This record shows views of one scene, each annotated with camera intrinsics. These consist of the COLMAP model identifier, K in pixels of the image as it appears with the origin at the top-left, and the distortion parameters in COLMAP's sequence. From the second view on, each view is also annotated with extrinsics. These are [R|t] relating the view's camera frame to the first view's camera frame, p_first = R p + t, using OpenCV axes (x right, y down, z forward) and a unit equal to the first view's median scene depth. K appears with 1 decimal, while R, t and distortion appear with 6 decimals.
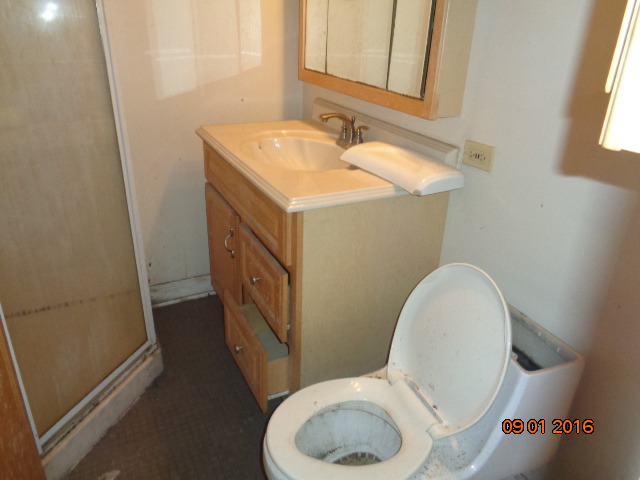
lens RADIAL K [[484.1, 0, 322.9], [0, 484.1, 237.5], [0, 0, 1]] dist [0.021090, -0.002601]
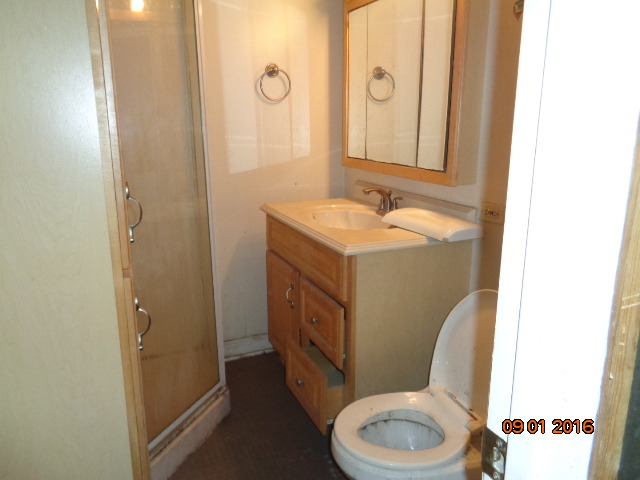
lens RADIAL K [[484.1, 0, 322.9], [0, 484.1, 237.5], [0, 0, 1]] dist [0.021090, -0.002601]
pose [[0.997885, -0.024648, -0.060153, -0.040218], [0.012693, 0.981394, -0.191583, 0.114430], [0.063756, 0.190415, 0.979631, -0.220033]]
